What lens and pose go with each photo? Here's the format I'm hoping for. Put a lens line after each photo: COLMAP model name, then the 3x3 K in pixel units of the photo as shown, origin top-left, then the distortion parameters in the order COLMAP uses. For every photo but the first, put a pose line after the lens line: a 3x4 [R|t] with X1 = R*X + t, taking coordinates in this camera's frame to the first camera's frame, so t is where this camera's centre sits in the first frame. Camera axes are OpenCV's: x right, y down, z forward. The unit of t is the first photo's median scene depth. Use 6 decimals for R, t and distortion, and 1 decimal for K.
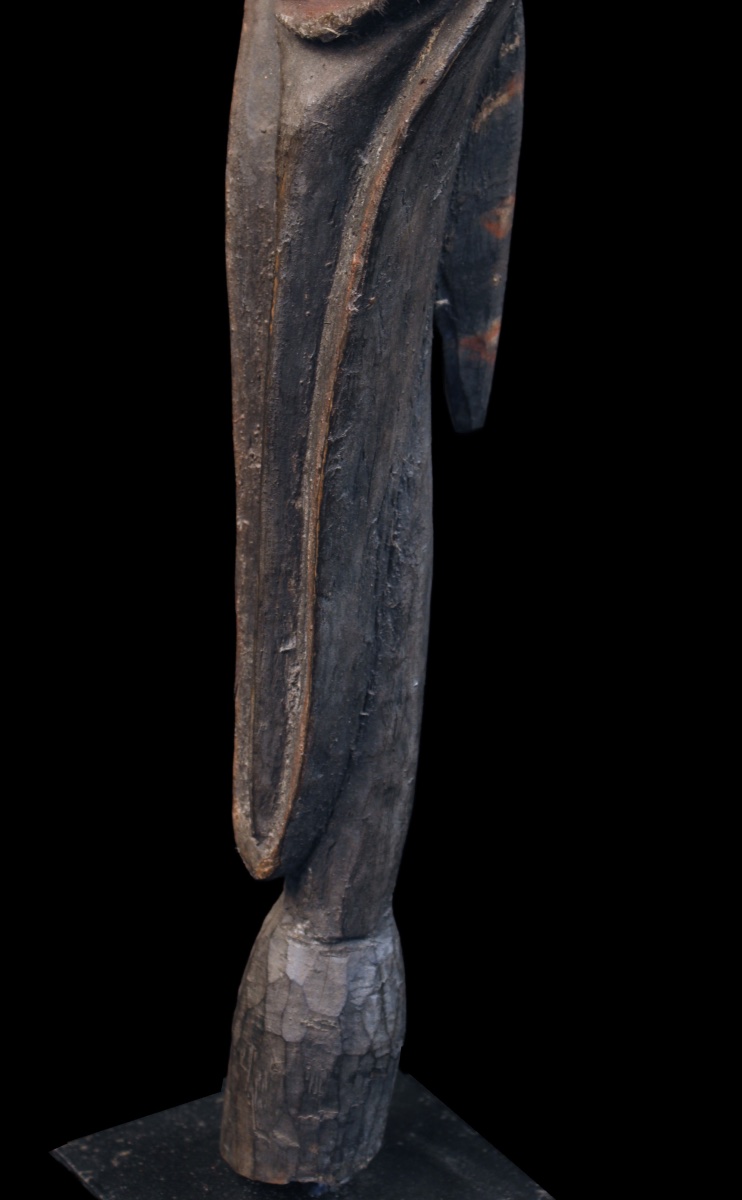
lens RADIAL K [[2621.7, 0, 381.0], [0, 2621.7, 610.8], [0, 0, 1]] dist [0.003611, 0.000000]
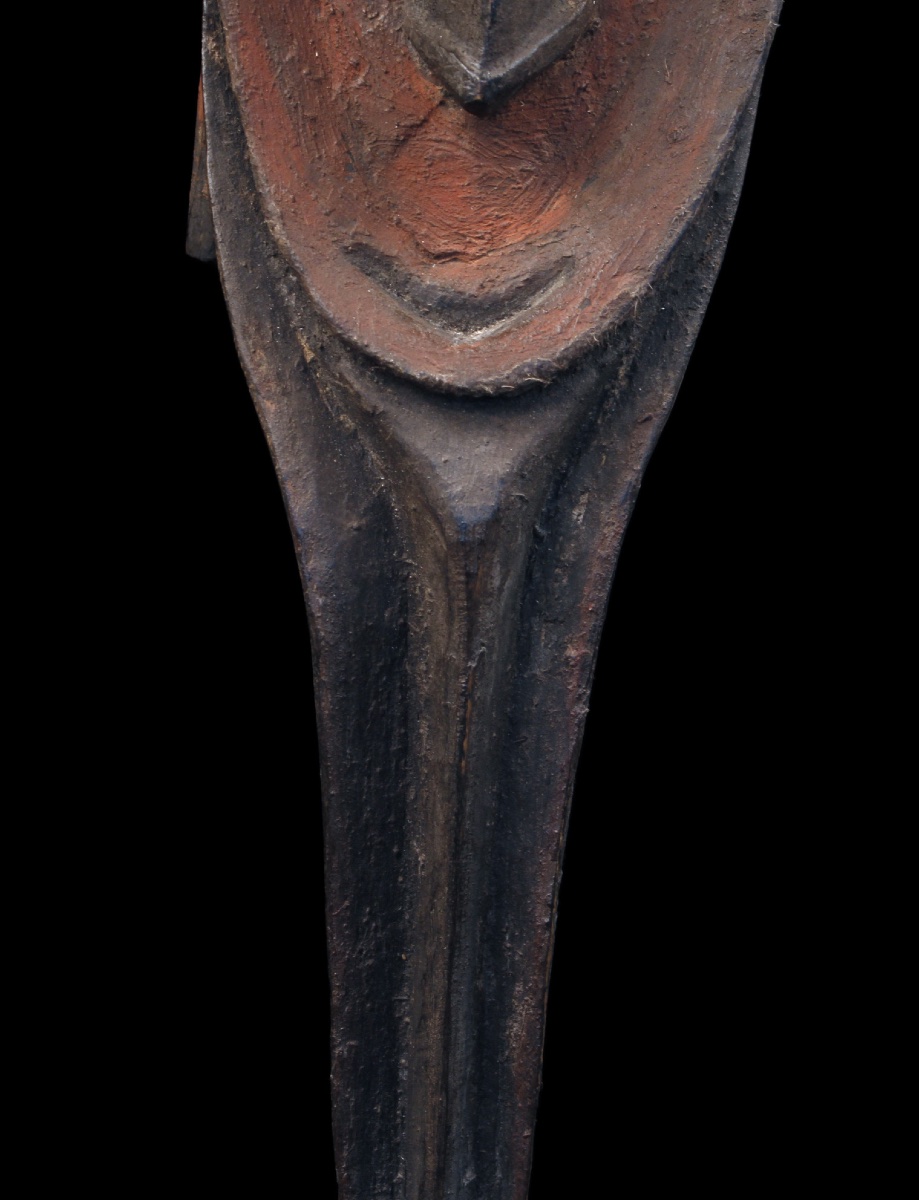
lens RADIAL K [[4245.1, 0, 555.4], [0, 4245.1, 596.4], [0, 0, 1]] dist [0.038116, 0.000000]
pose [[0.571795, -0.204850, 0.794410, -0.970383], [0.300791, 0.953240, 0.029305, -0.176218], [-0.763267, 0.222195, 0.606674, 0.195631]]
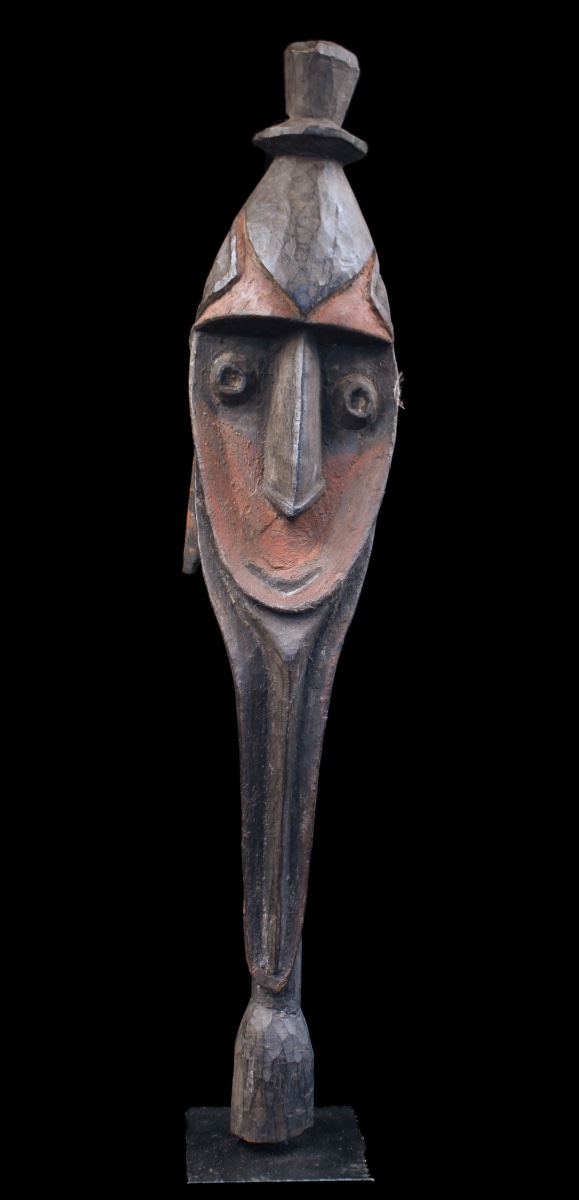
lens RADIAL K [[1793.5, 0, 286.0], [0, 1793.5, 601.2], [0, 0, 1]] dist [-0.068153, 0.000000]
pose [[0.501540, -0.126469, 0.855841, -1.332889], [0.315799, 0.947758, -0.045013, -0.143720], [-0.805437, 0.292849, 0.515277, 0.136433]]
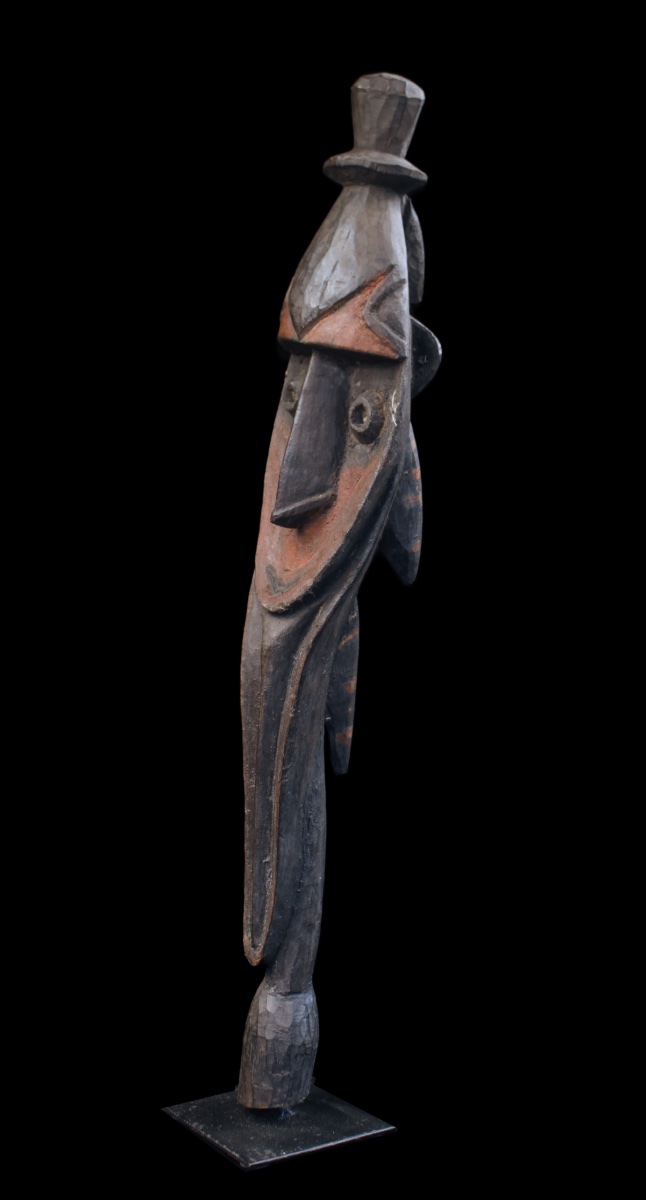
lens RADIAL K [[1757.1, 0, 322.9], [0, 1757.1, 508.5], [0, 0, 1]] dist [-0.085281, 0.000000]
pose [[0.999872, -0.015290, 0.004772, 0.013667], [0.016016, 0.951607, -0.306901, 0.201324], [0.000152, 0.306938, 0.951729, -0.632572]]
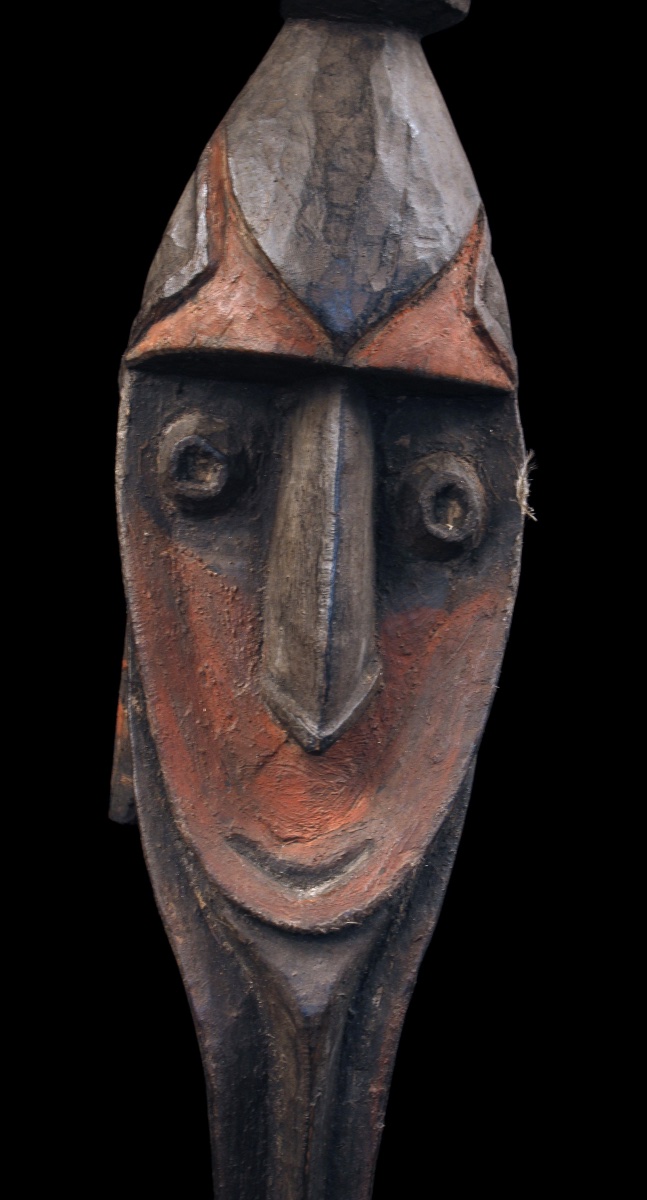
lens RADIAL K [[2337.4, 0, 399.5], [0, 2337.4, 615.9], [0, 0, 1]] dist [0.010968, 0.000000]
pose [[0.475799, -0.186880, 0.859472, -0.859515], [0.311487, 0.949640, 0.034049, -0.356265], [-0.822552, 0.251513, 0.510048, 0.336173]]
